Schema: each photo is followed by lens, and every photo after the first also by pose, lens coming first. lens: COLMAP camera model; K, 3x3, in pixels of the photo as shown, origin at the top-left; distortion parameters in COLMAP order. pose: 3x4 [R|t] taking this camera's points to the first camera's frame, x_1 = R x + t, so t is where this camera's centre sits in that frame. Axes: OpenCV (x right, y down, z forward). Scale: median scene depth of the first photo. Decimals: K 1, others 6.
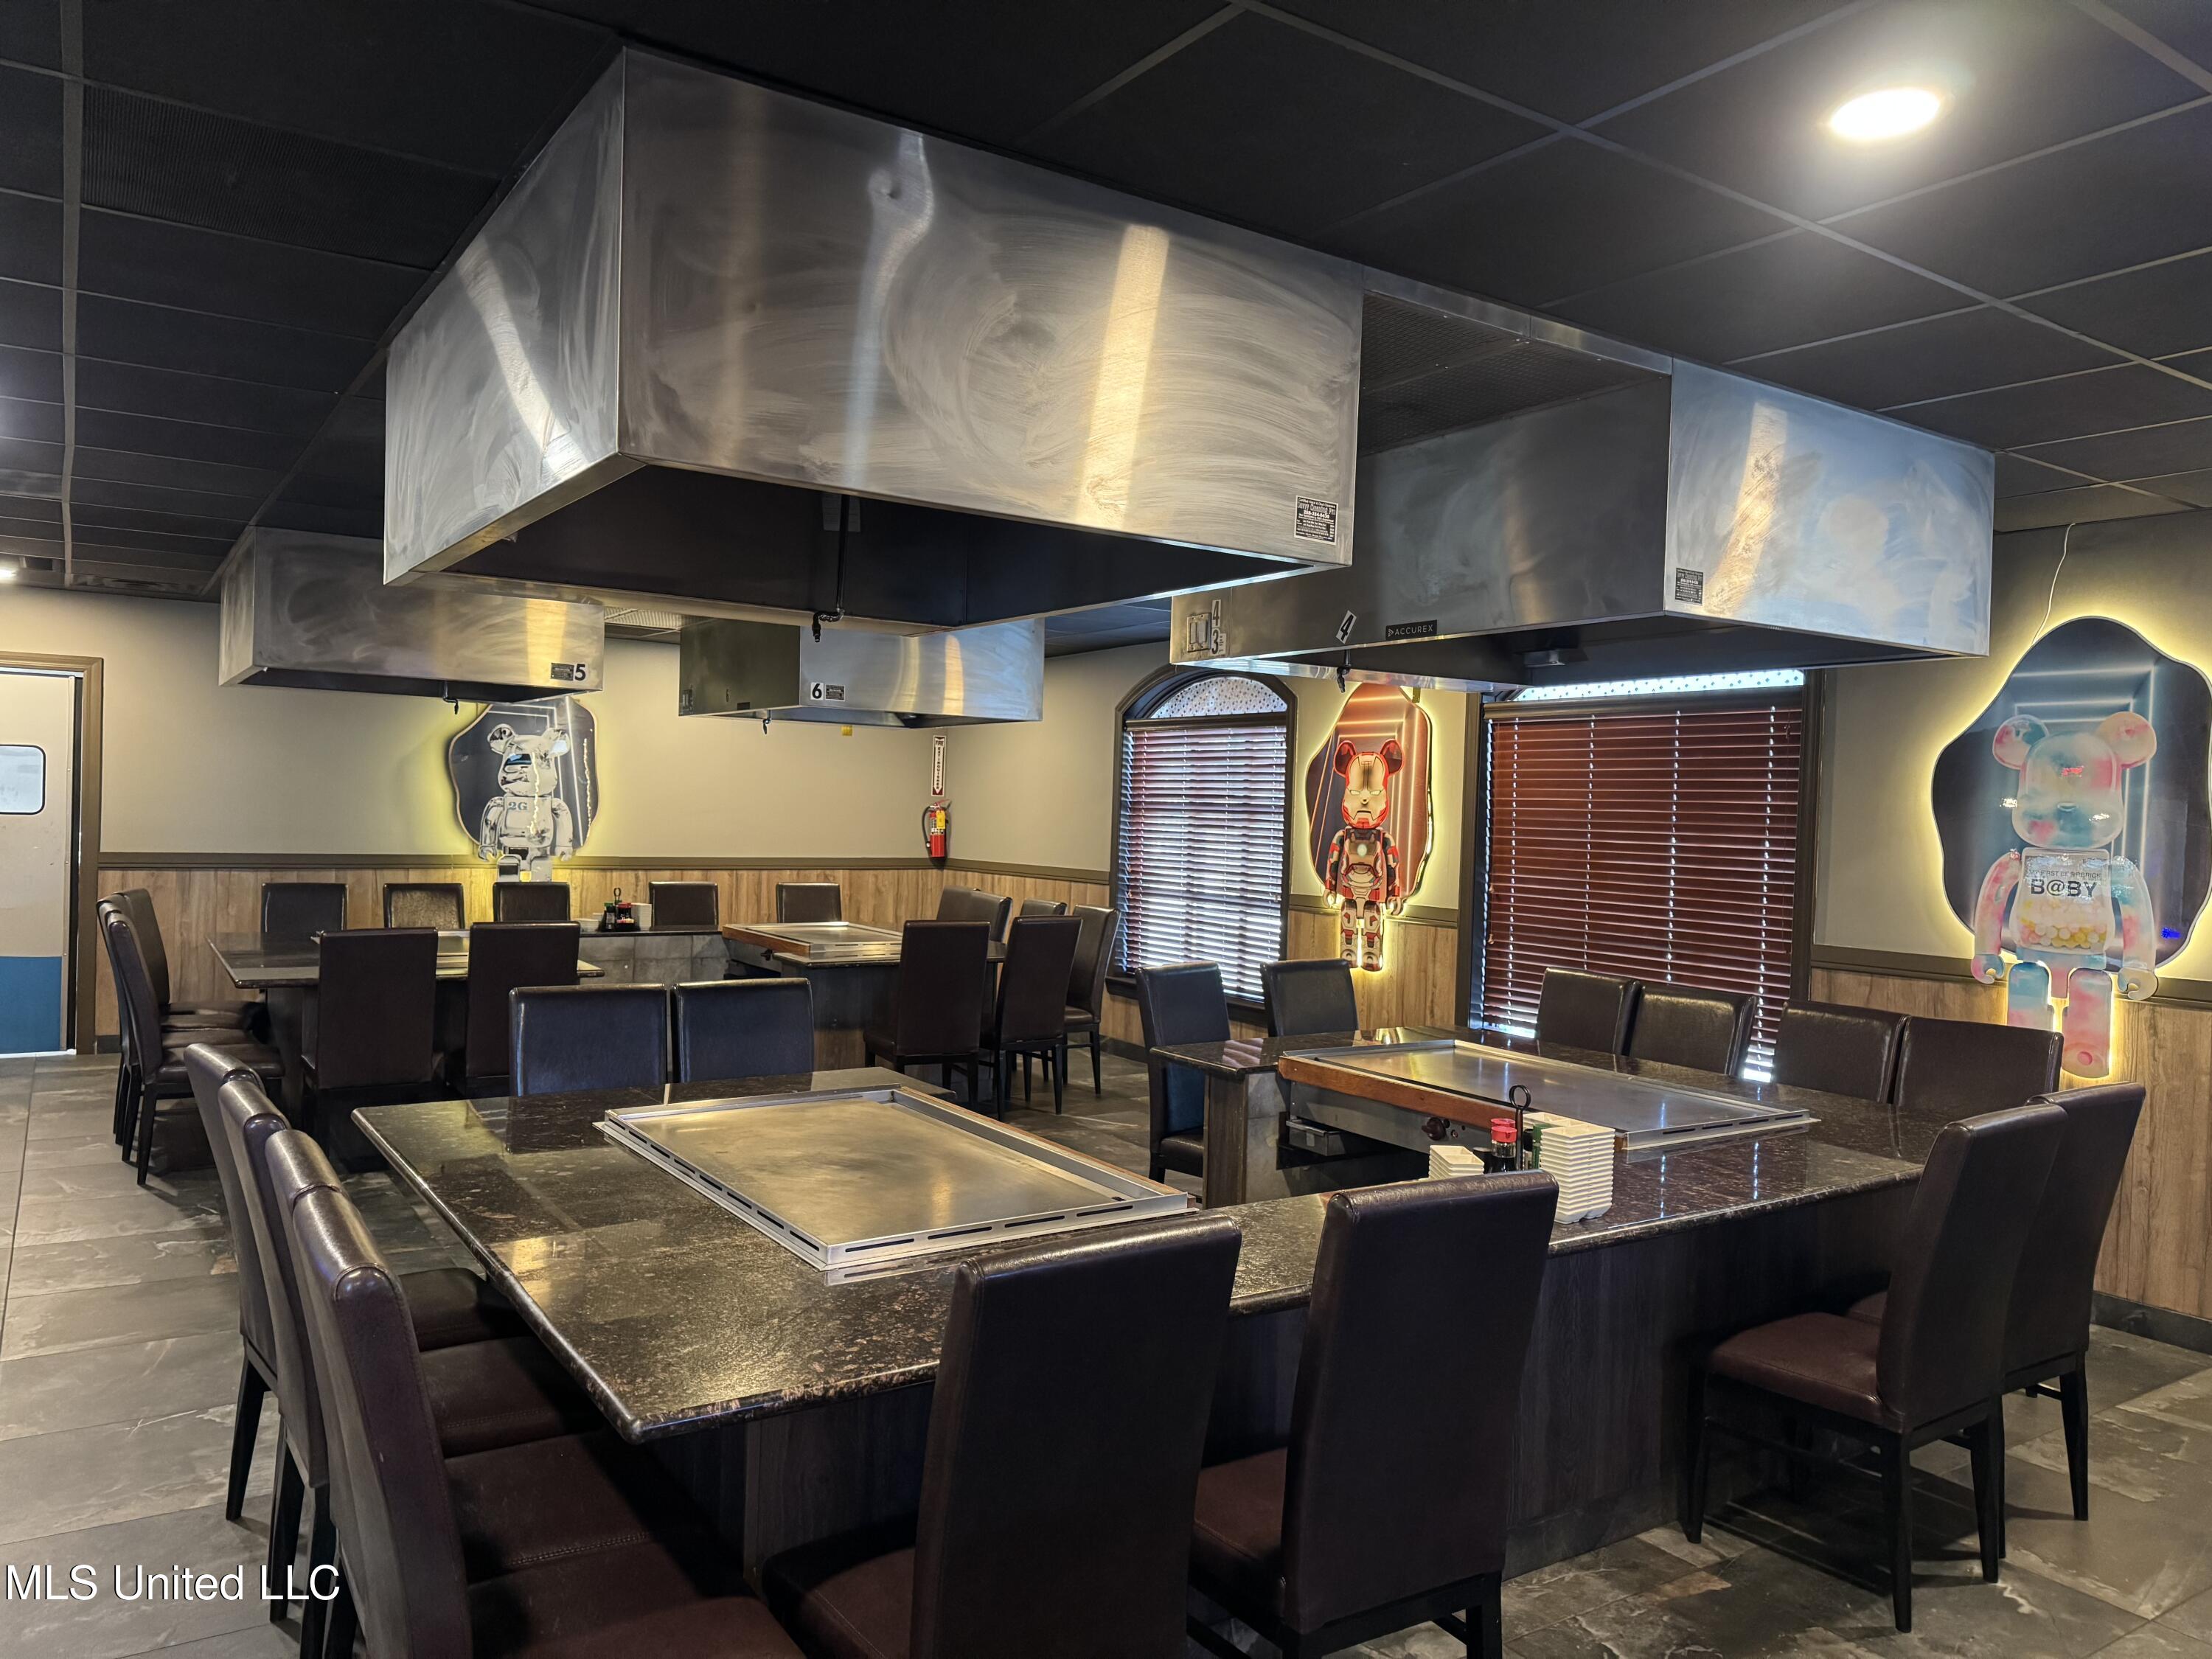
lens RADIAL K [[1533.4, 0, 1106.4], [0, 1533.4, 848.4], [0, 0, 1]] dist [0.062368, -0.083683]
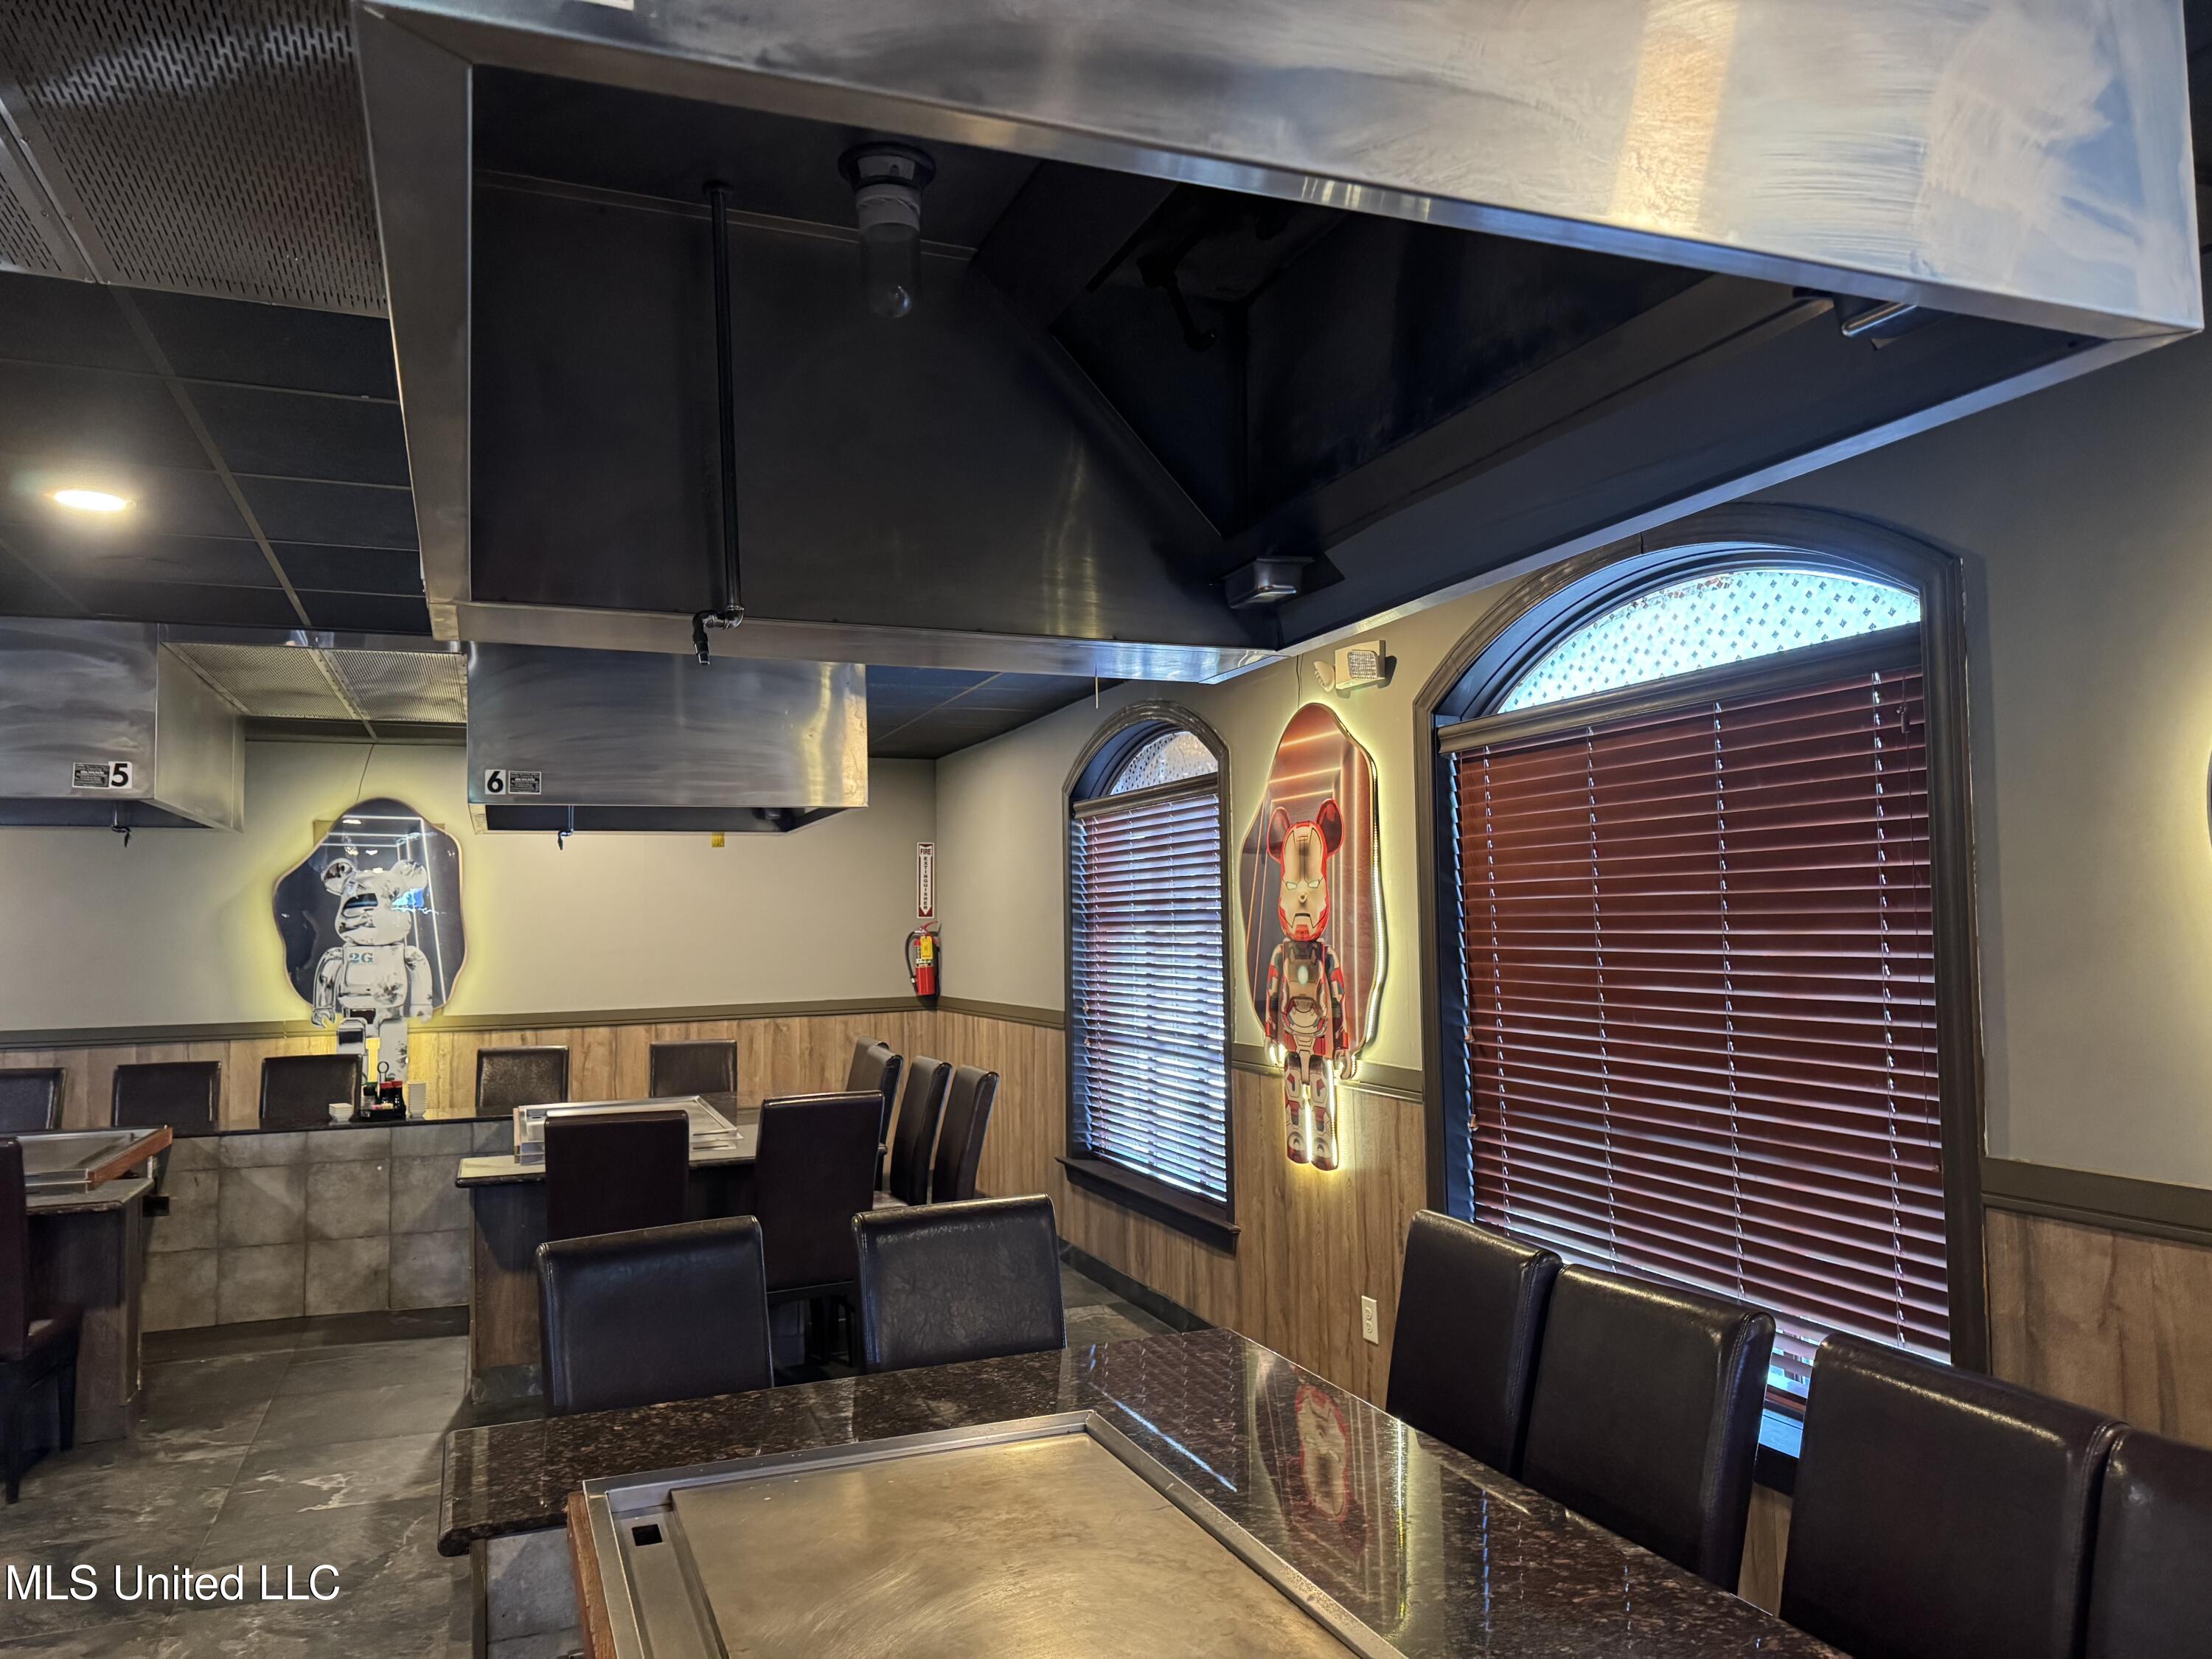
lens RADIAL K [[1533.4, 0, 1119.1], [0, 1533.4, 849.9], [0, 0, 1]] dist [0.062368, -0.083683]
pose [[0.978324, -0.057081, -0.199057, 0.220156], [0.042213, 0.996047, -0.078154, -0.004194], [0.202731, 0.068057, 0.976867, 0.354412]]
